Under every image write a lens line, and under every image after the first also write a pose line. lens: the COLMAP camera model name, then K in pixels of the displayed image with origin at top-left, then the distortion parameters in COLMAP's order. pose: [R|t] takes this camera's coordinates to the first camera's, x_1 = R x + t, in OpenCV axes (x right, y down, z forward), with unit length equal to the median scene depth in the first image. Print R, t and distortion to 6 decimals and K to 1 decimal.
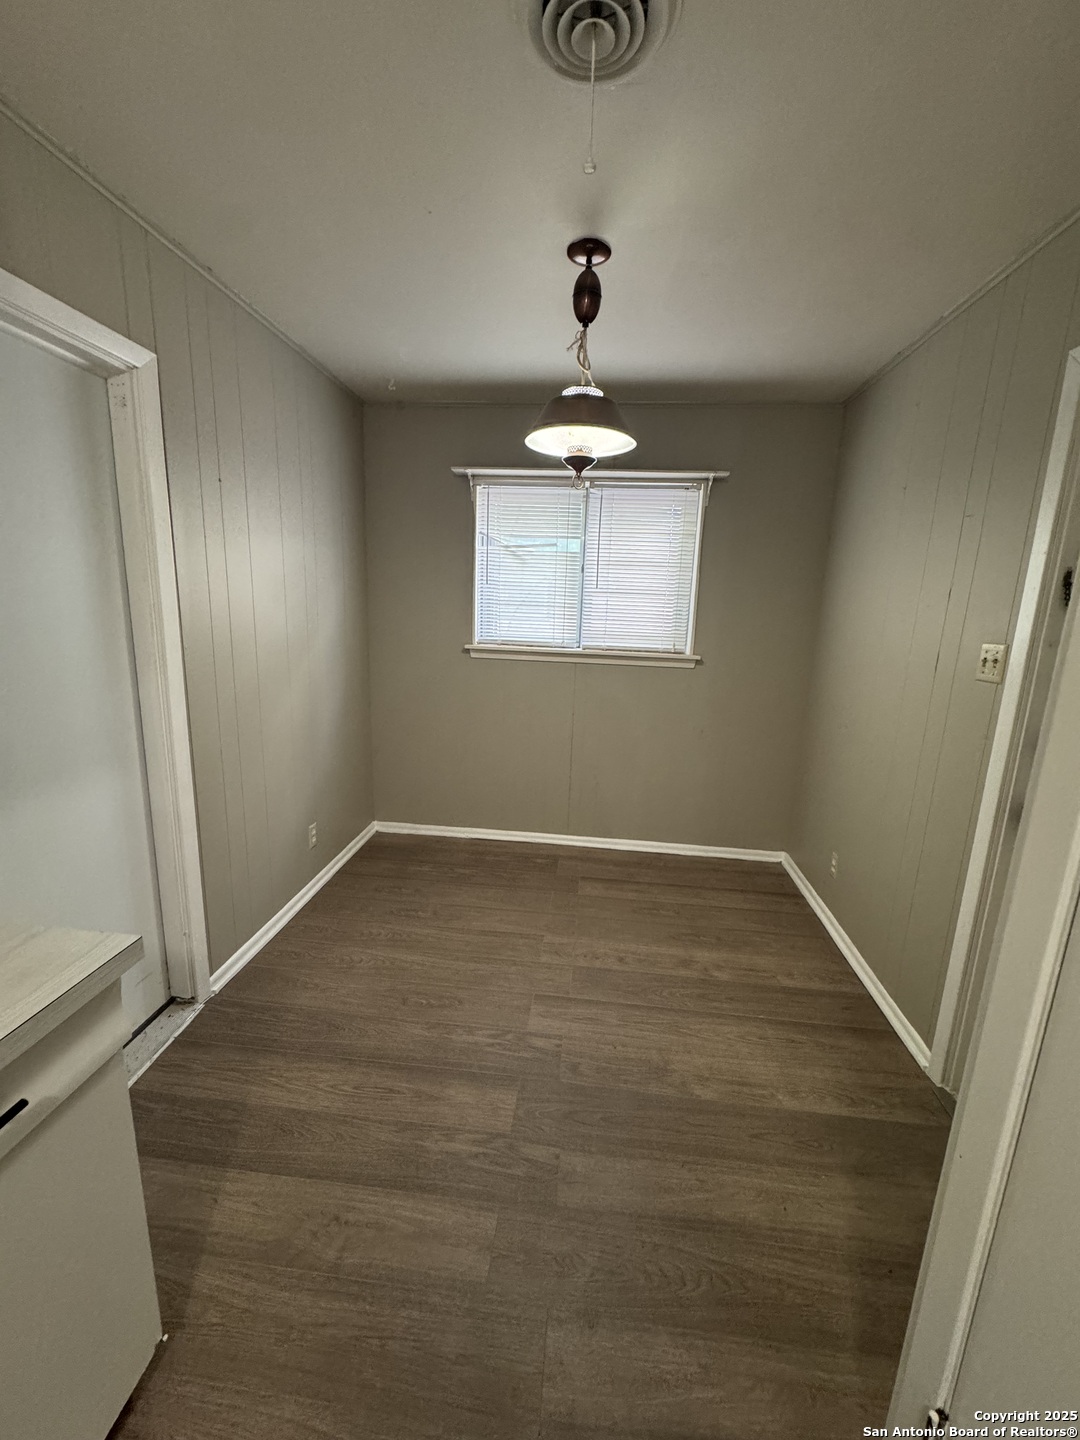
lens RADIAL K [[574.6, 0, 538.8], [0, 574.6, 722.7], [0, 0, 1]] dist [-0.002062, 0.000366]
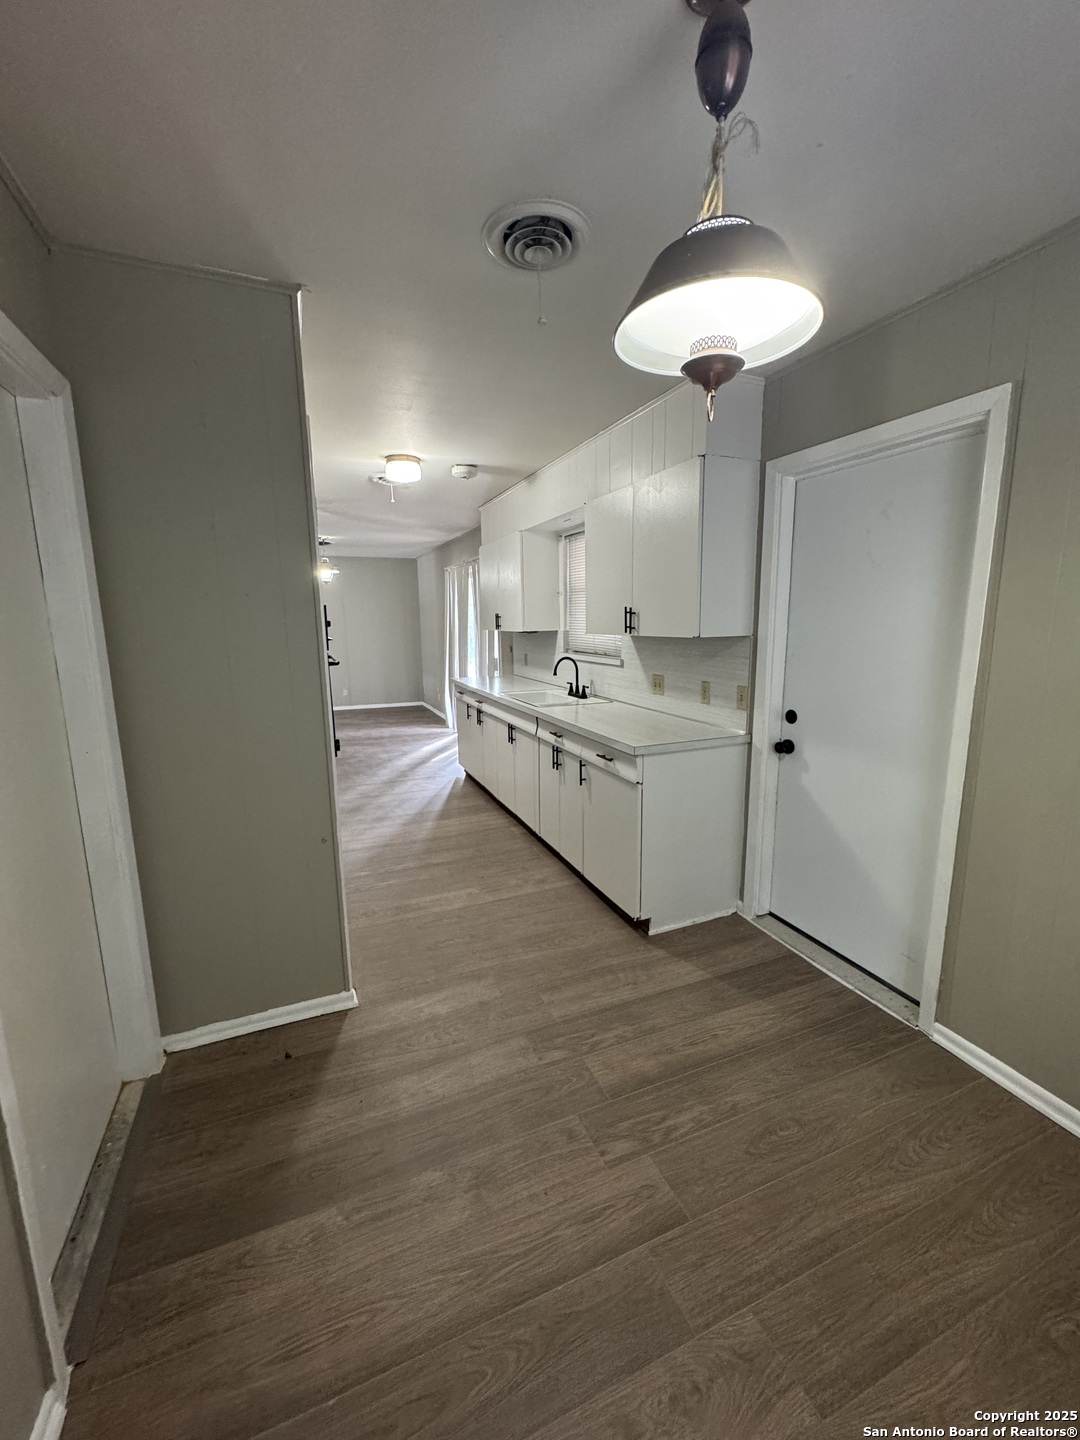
lens RADIAL K [[574.6, 0, 540.2], [0, 574.6, 727.4], [0, 0, 1]] dist [-0.002062, 0.000366]
pose [[-0.875626, 0.060639, -0.479168, 0.519772], [-0.123847, 0.930729, 0.344102, -0.310404], [0.466842, 0.360648, -0.807460, 1.546085]]
